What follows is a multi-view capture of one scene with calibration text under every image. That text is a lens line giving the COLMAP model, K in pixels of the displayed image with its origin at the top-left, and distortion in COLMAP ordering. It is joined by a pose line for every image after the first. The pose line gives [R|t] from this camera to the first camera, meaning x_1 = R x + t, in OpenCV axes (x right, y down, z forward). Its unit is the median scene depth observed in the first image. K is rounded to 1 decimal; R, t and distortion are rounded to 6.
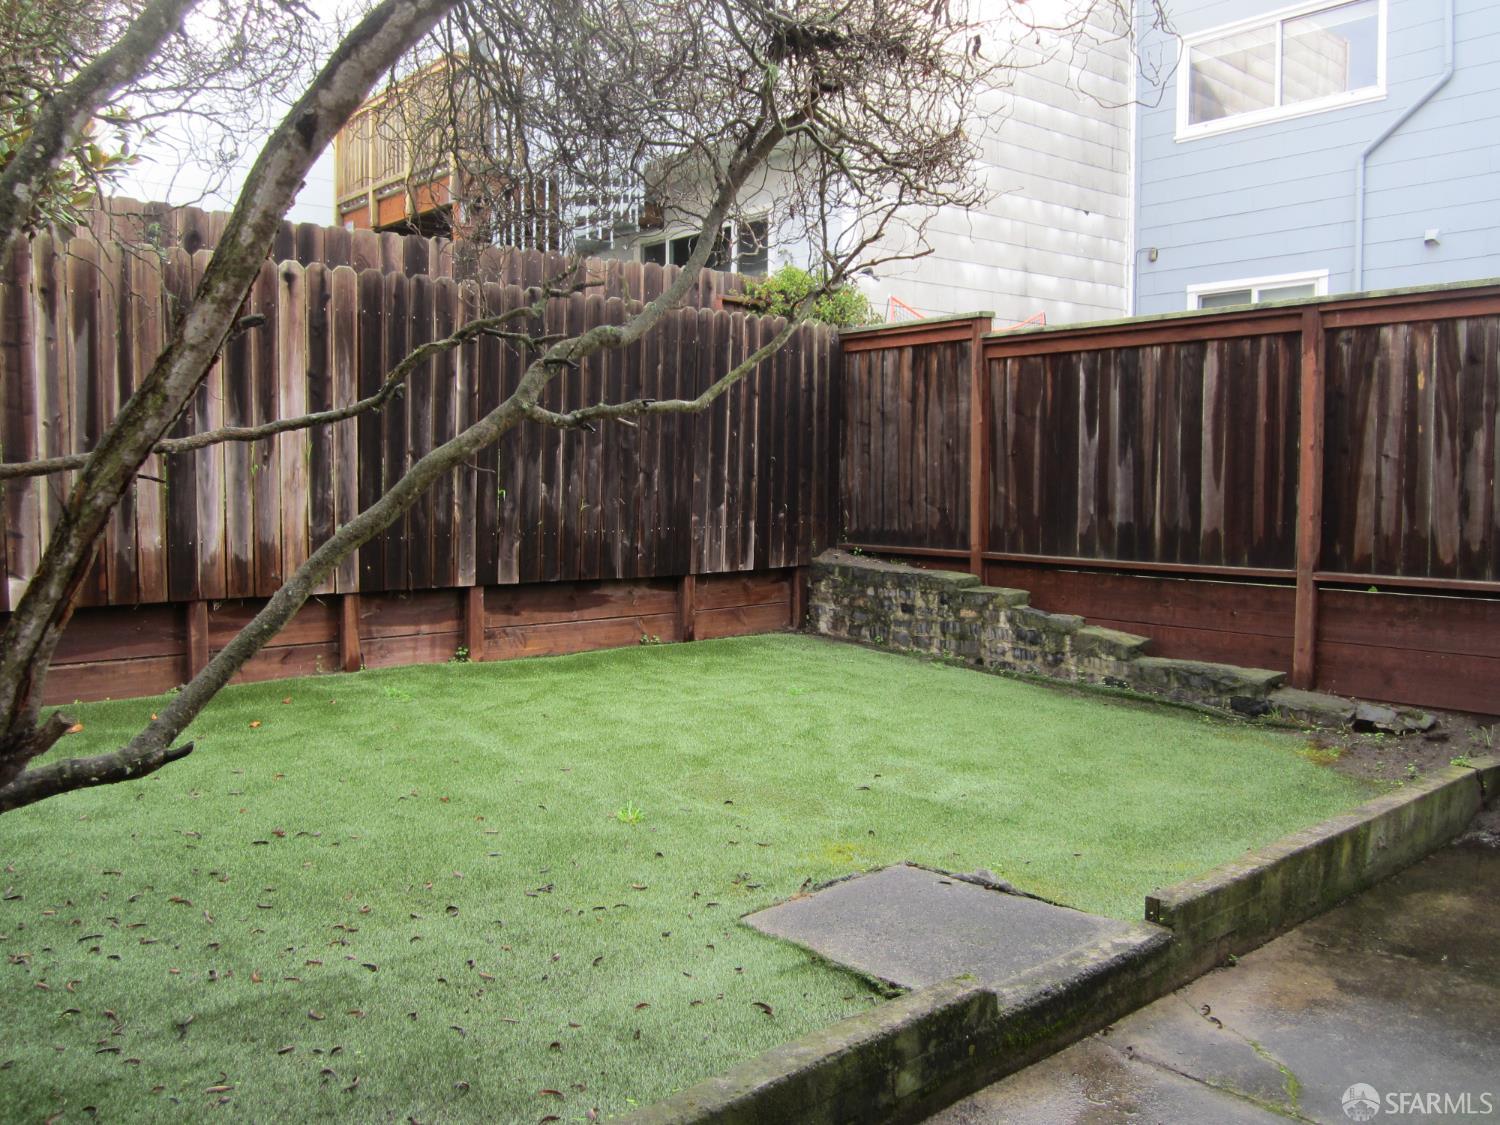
lens RADIAL K [[1230.3, 0, 758.8], [0, 1230.3, 559.1], [0, 0, 1]] dist [0.003679, -0.001815]
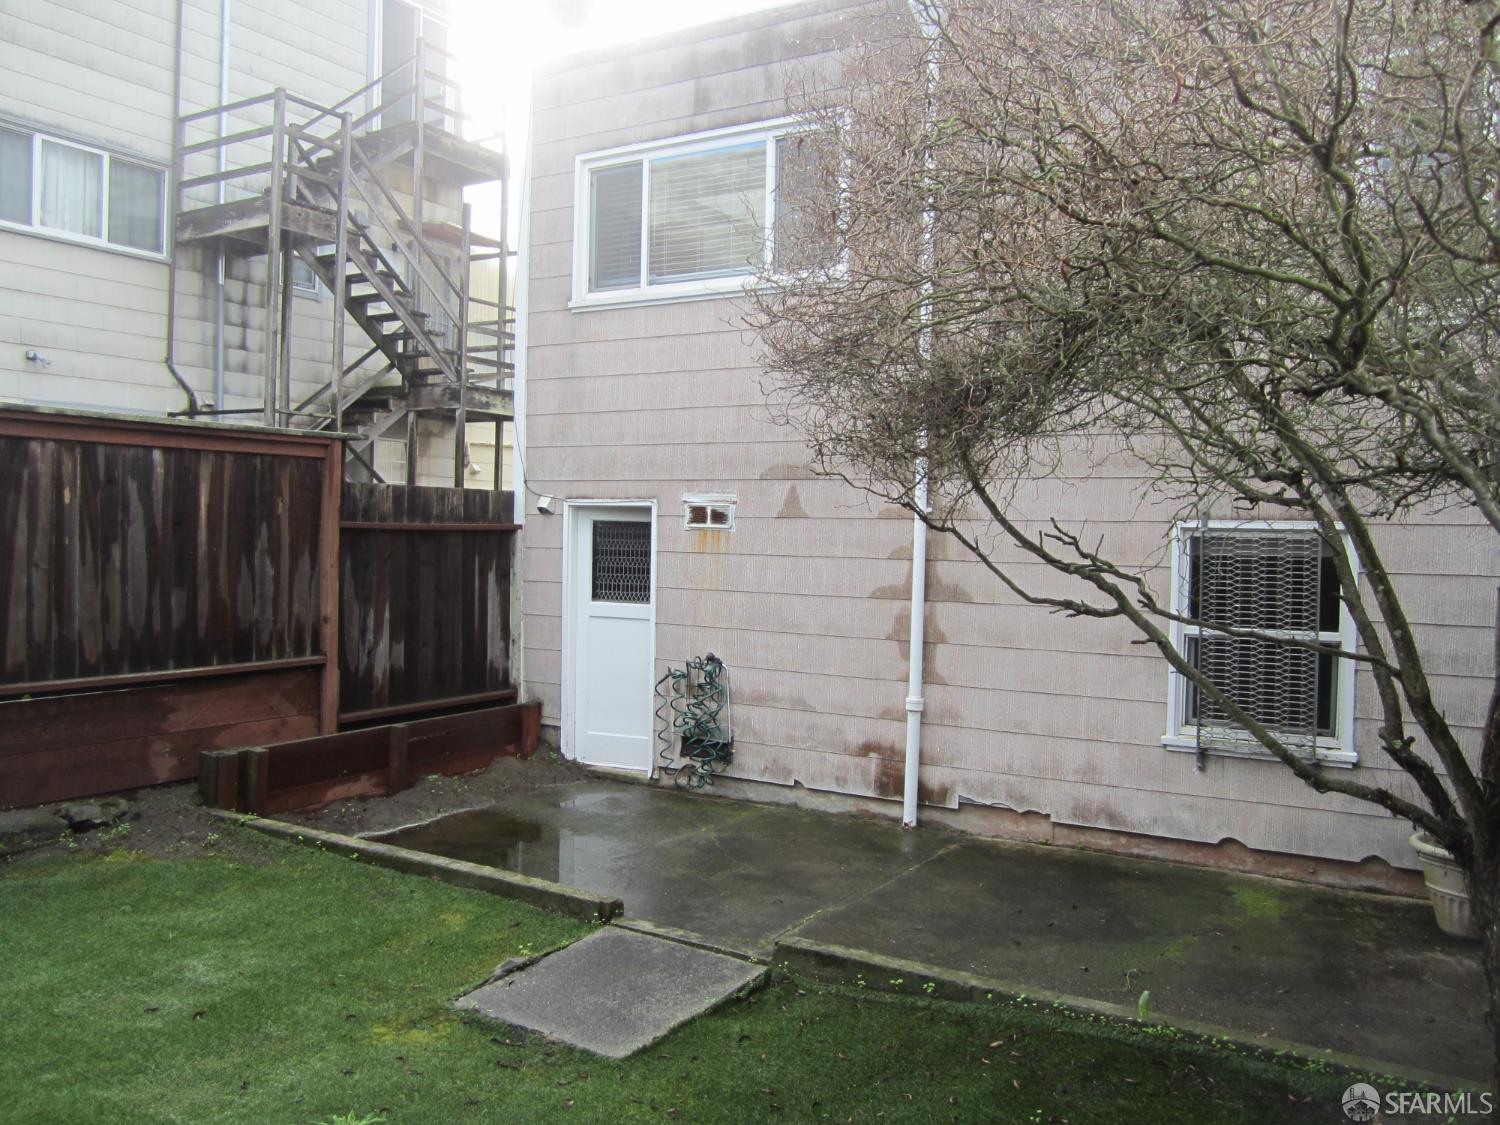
lens RADIAL K [[1230.3, 0, 757.3], [0, 1230.3, 556.2], [0, 0, 1]] dist [0.003679, -0.001815]
pose [[-0.326724, -0.023732, 0.944822, -0.673664], [0.037762, 0.998559, 0.038140, -0.111111], [-0.944365, 0.048140, -0.325357, 0.787645]]
